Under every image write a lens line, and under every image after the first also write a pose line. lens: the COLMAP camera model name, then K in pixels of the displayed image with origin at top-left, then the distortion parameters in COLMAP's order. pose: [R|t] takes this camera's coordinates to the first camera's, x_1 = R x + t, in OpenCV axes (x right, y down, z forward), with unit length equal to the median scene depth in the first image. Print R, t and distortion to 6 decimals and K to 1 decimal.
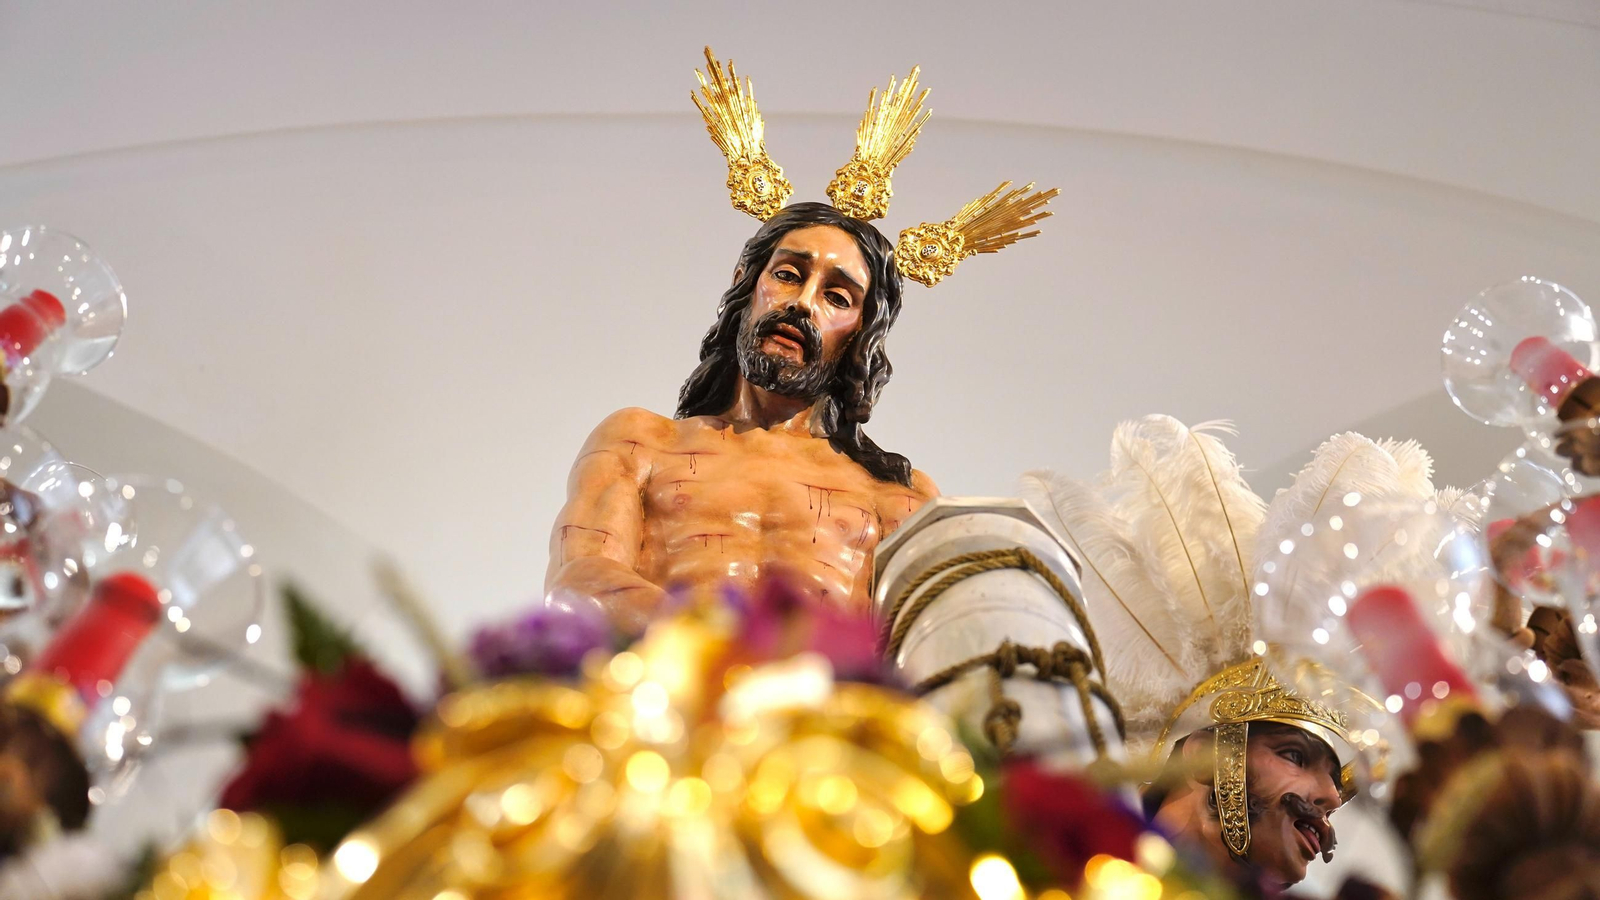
lens RADIAL K [[1835.4, 0, 800.0], [0, 1835.4, 450.0], [0, 0, 1]] dist [0.007412, 0.000105]
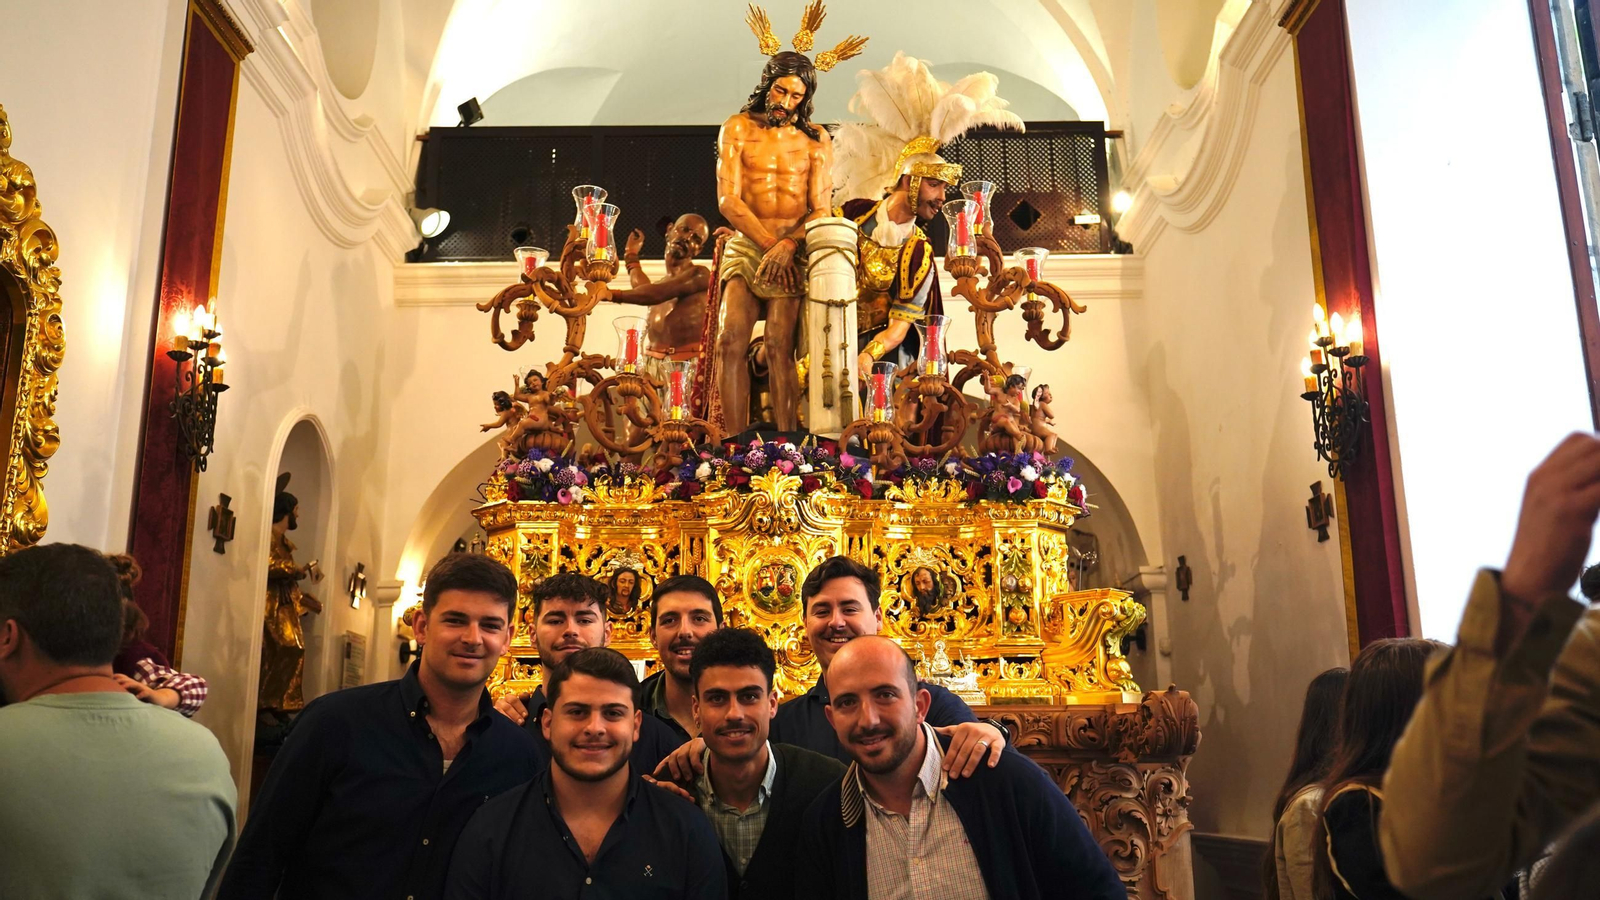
lens RADIAL K [[1376.4, 0, 798.8], [0, 1376.4, 451.9], [0, 0, 1]] dist [-0.005938, -0.002805]
pose [[0.999570, -0.017262, -0.023688, 0.071100], [0.029304, 0.571926, 0.819782, -1.713352], [-0.000604, -0.820123, 0.572186, -0.905162]]
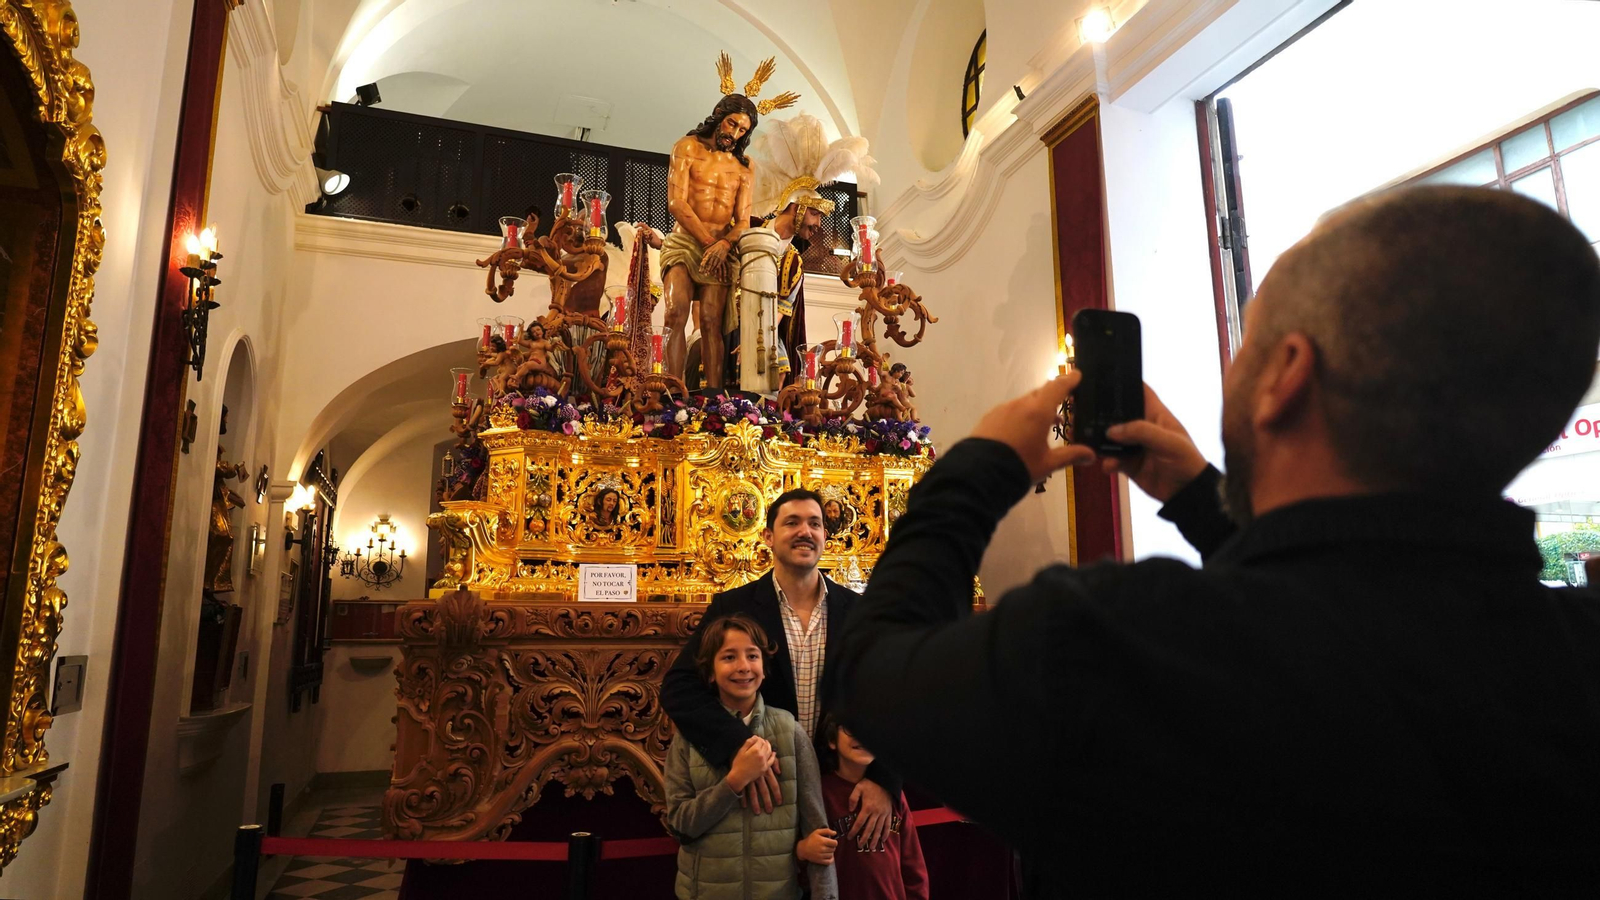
lens RADIAL K [[959.9, 0, 808.6], [0, 959.9, 458.0], [0, 0, 1]] dist [-0.019981, 0.002058]
pose [[0.948750, 0.046710, 0.312558, -0.482051], [-0.290573, 0.517820, 0.804630, -1.492218], [-0.124264, -0.854214, 0.504854, -0.757056]]
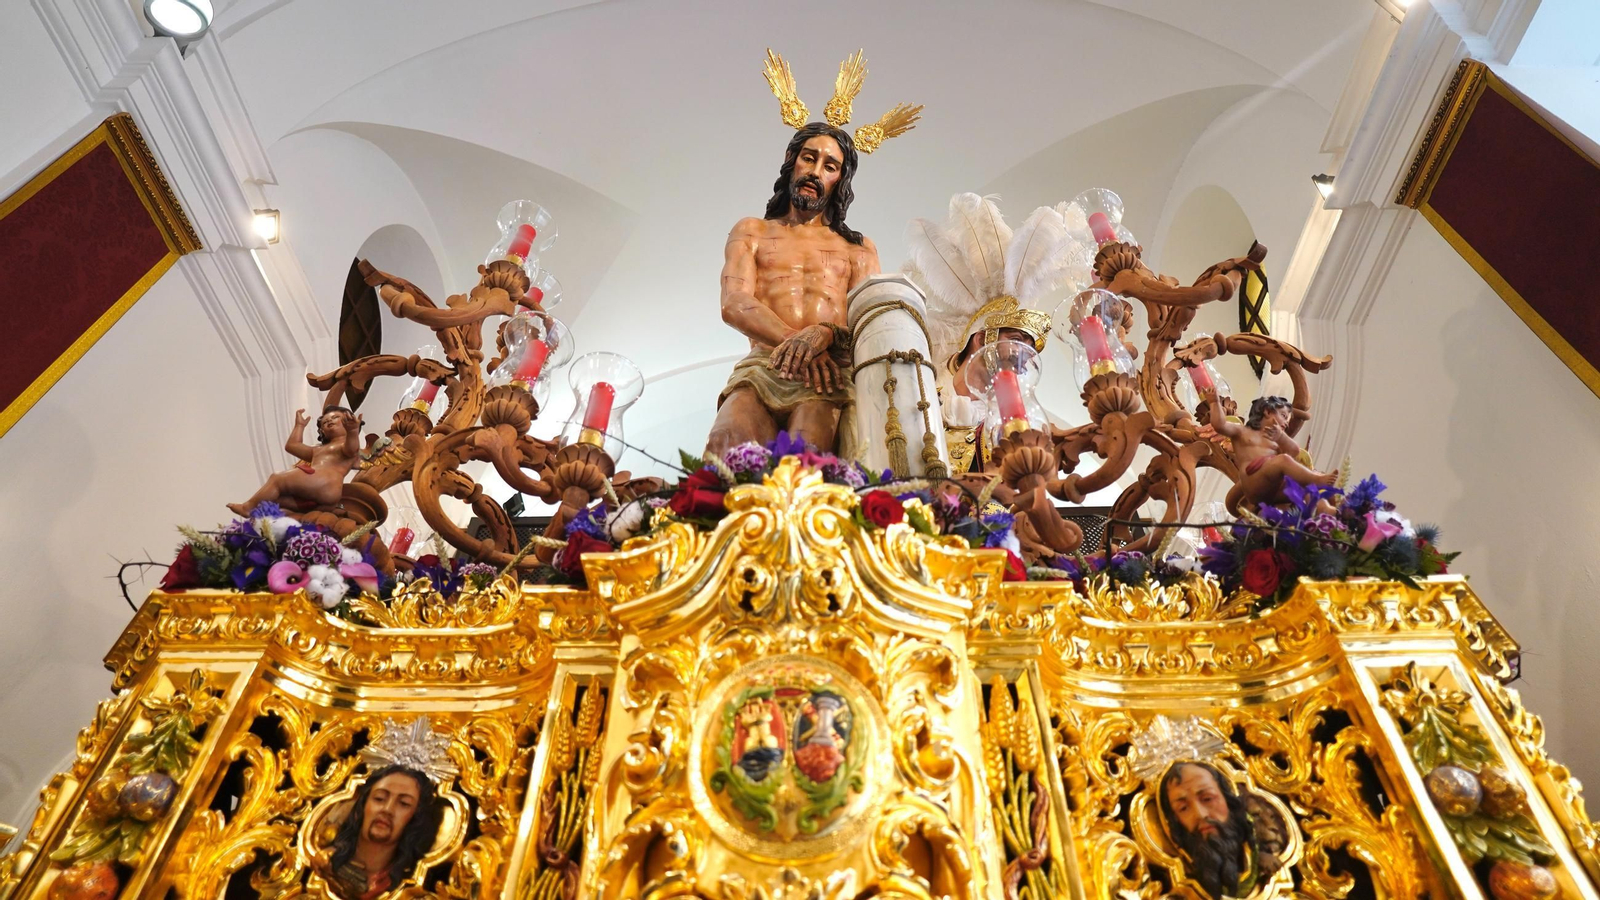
lens RADIAL K [[905.6, 0, 800.0], [0, 905.6, 450.0], [0, 0, 1]] dist [-0.025347, 0.010475]
pose [[0.998347, -0.041734, -0.039514, 0.012528], [0.053749, 0.921423, 0.384826, -0.198997], [0.020348, -0.386314, 0.922143, -0.230703]]
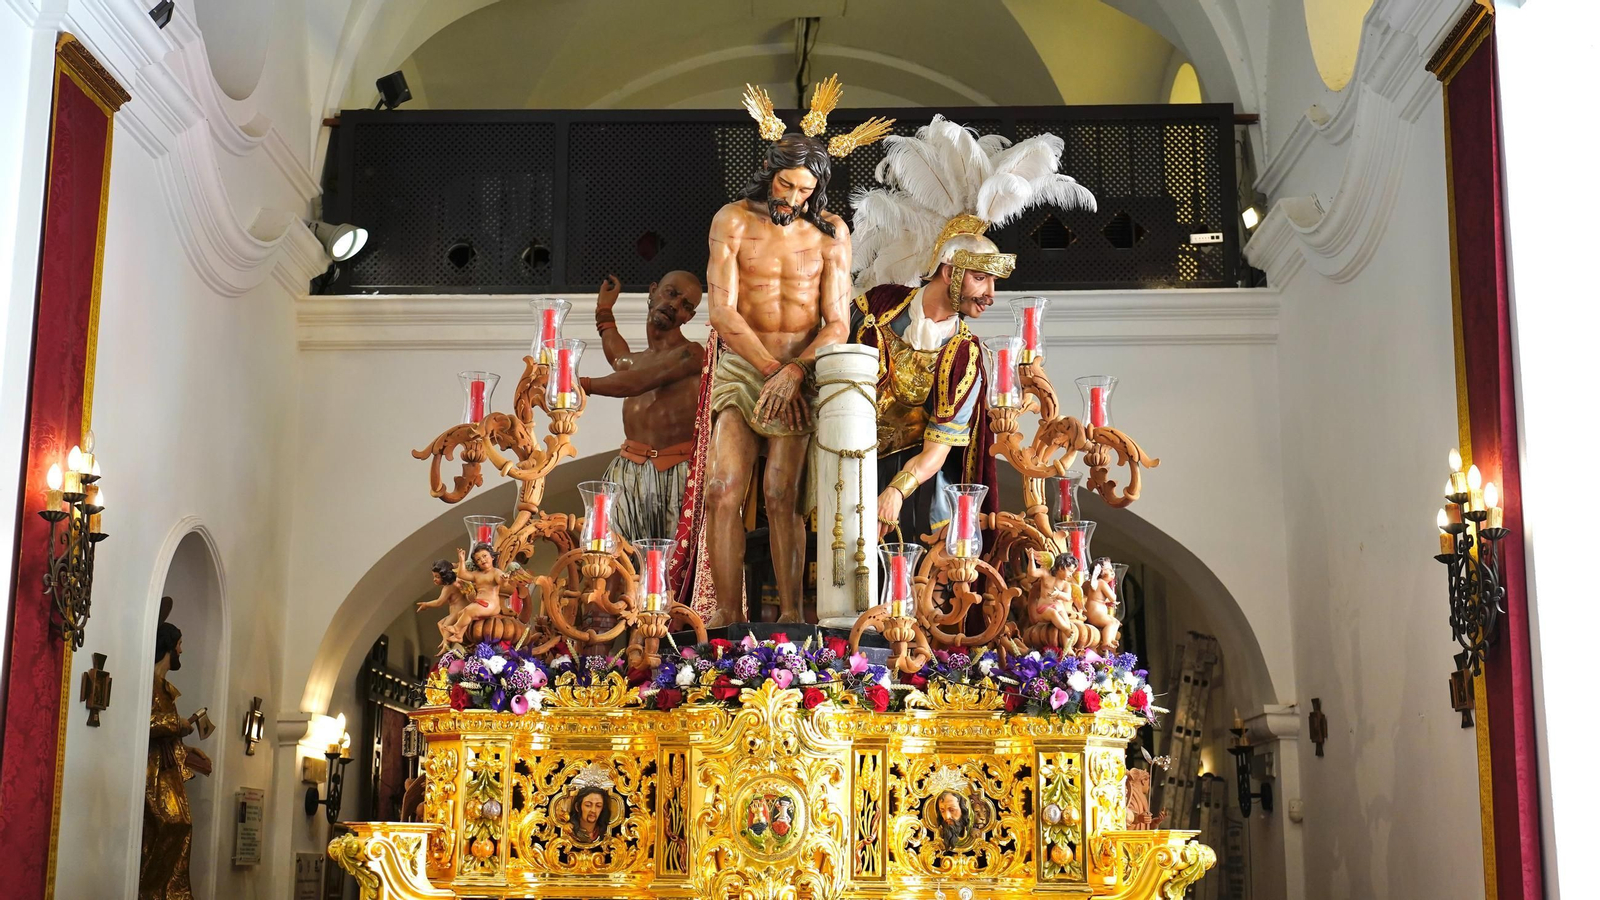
lens RADIAL K [[2015.4, 0, 800.0], [0, 2015.4, 450.0], [0, 0, 1]] dist [0.026712, -0.019291]
pose [[0.998590, -0.008921, -0.052322, 0.160007], [0.048849, 0.540021, 0.840233, -2.298245], [0.020760, -0.841605, 0.539695, -0.865280]]
